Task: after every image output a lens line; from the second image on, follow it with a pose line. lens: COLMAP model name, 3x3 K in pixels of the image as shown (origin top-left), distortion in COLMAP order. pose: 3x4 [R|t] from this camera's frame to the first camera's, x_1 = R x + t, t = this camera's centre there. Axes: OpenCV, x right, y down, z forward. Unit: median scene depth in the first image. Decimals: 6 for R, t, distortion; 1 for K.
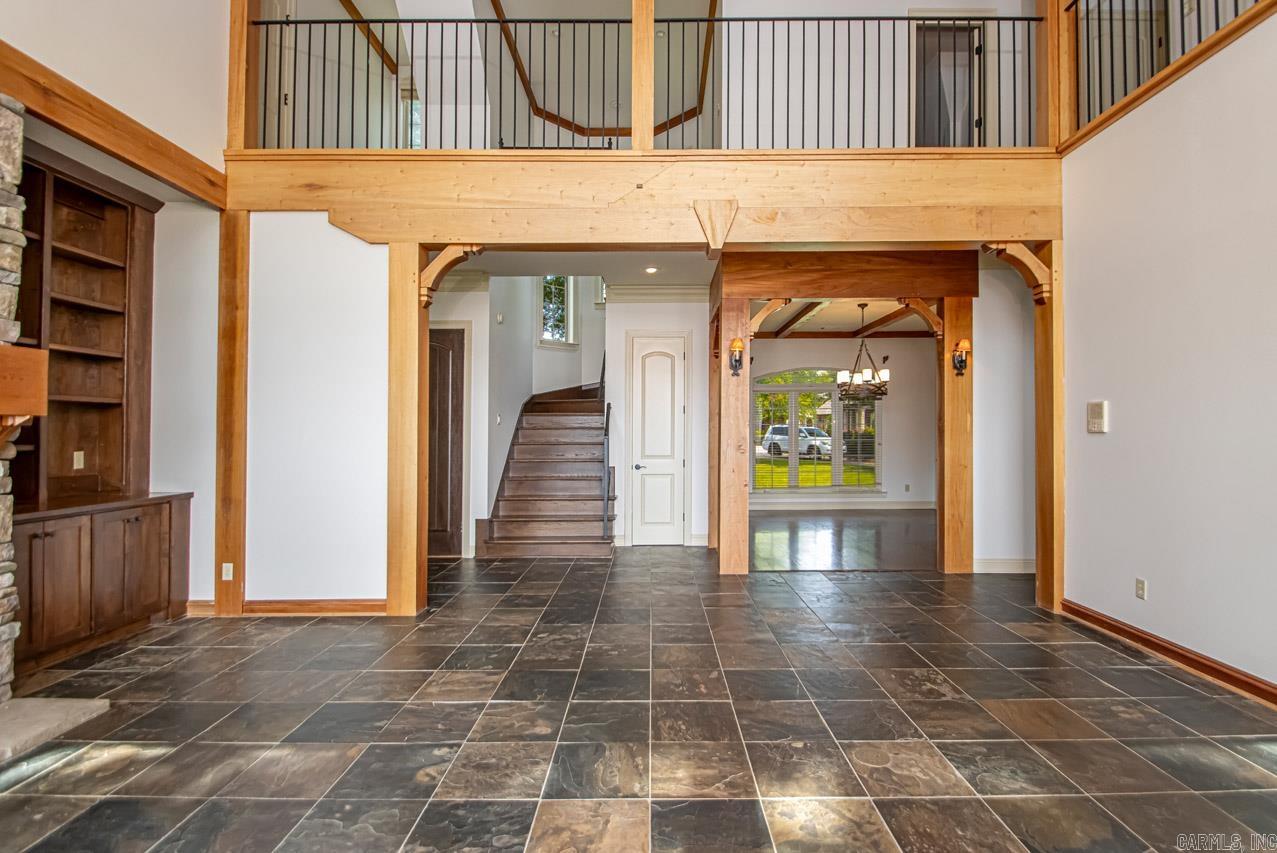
lens RADIAL K [[626.8, 0, 681.5], [0, 626.8, 411.7], [0, 0, 1]] dist [0.013604, -0.011700]
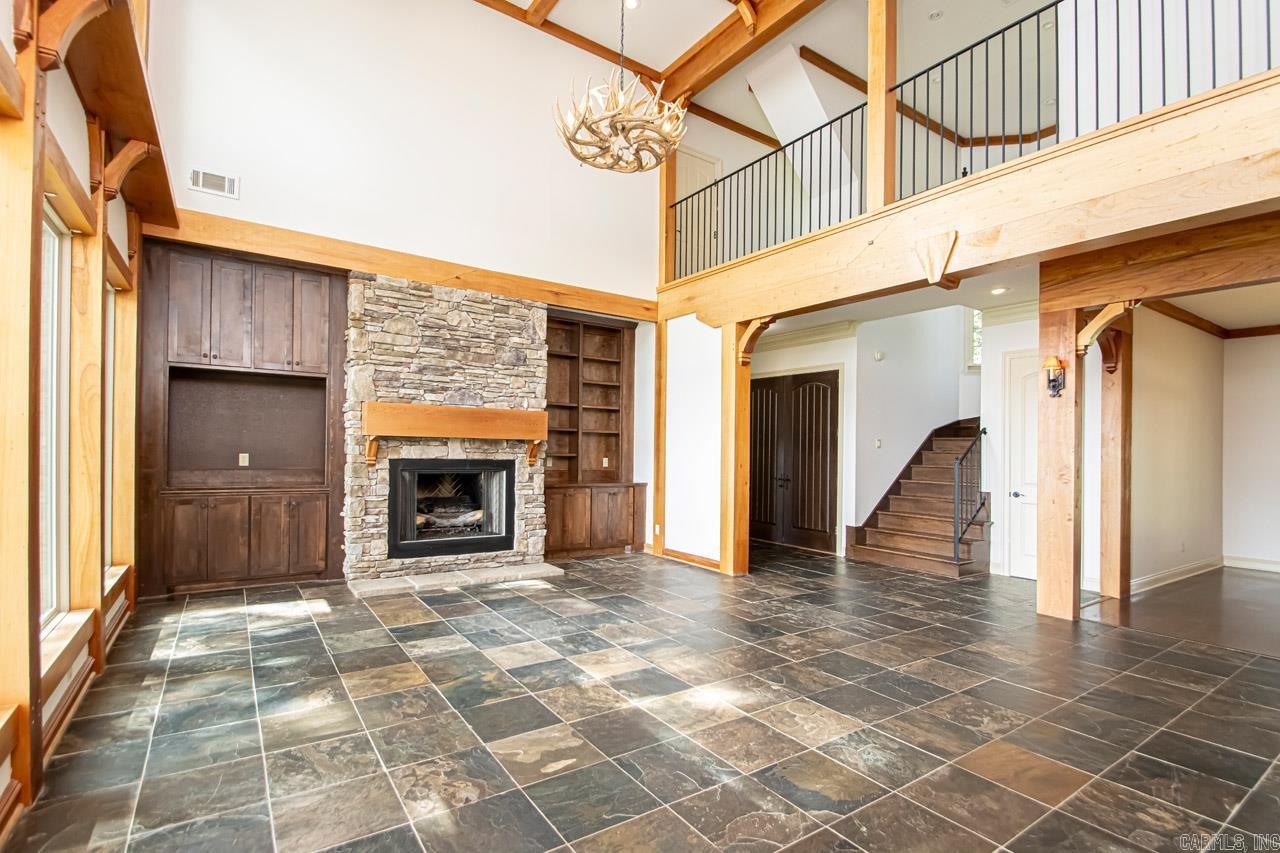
lens RADIAL K [[604.6, 0, 640.1], [0, 604.6, 435.6], [0, 0, 1]] dist [0.017724, -0.014245]
pose [[0.561993, -0.003060, -0.827136, 0.640386], [0.003786, 0.999992, -0.001127, -0.003954], [0.827133, -0.002498, 0.562000, 0.020721]]
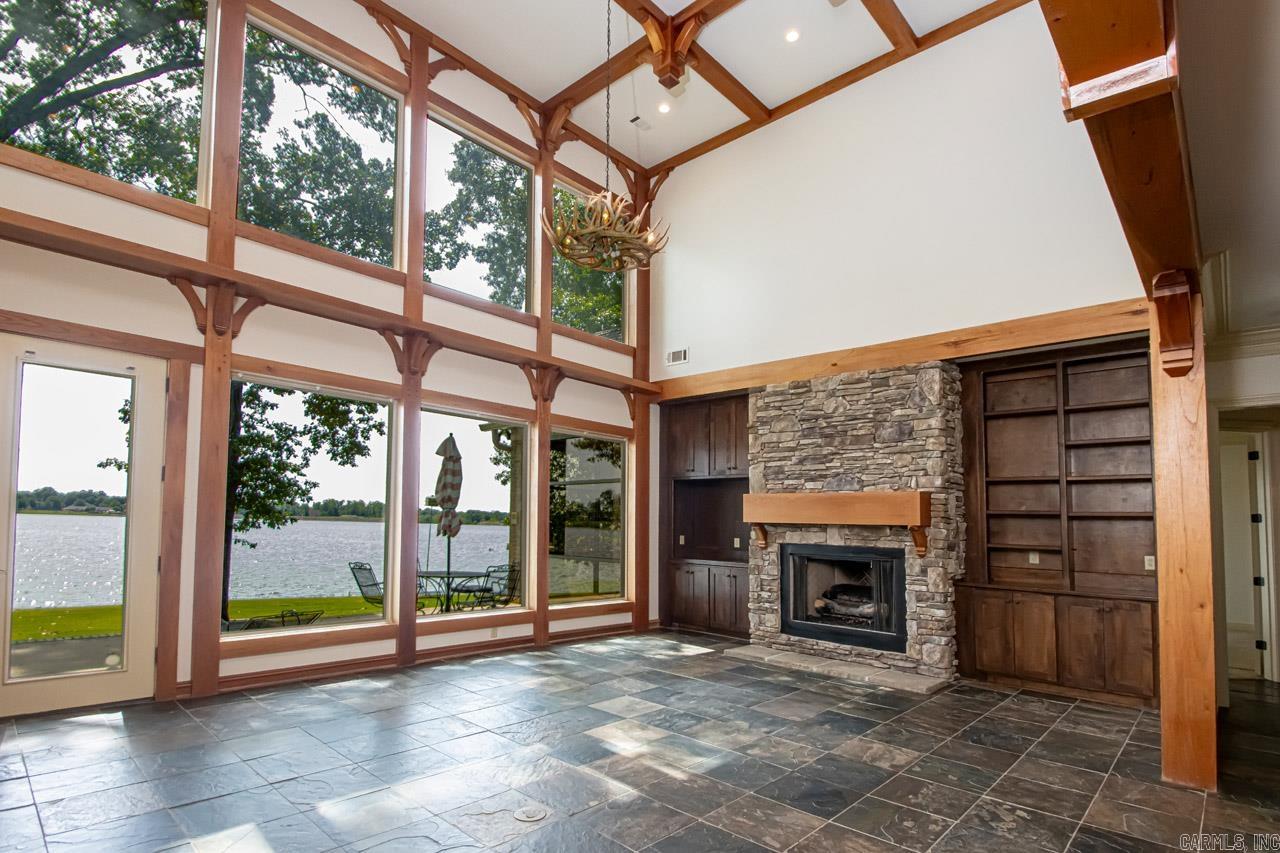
lens RADIAL K [[631.0, 0, 702.0], [0, 631.0, 503.7], [0, 0, 1]] dist [-0.000617, -0.000351]
pose [[-0.650306, -0.047225, -0.758203, 0.548182], [-0.003673, 0.998250, -0.059026, 0.035374], [0.759663, -0.035600, -0.649342, 1.104840]]
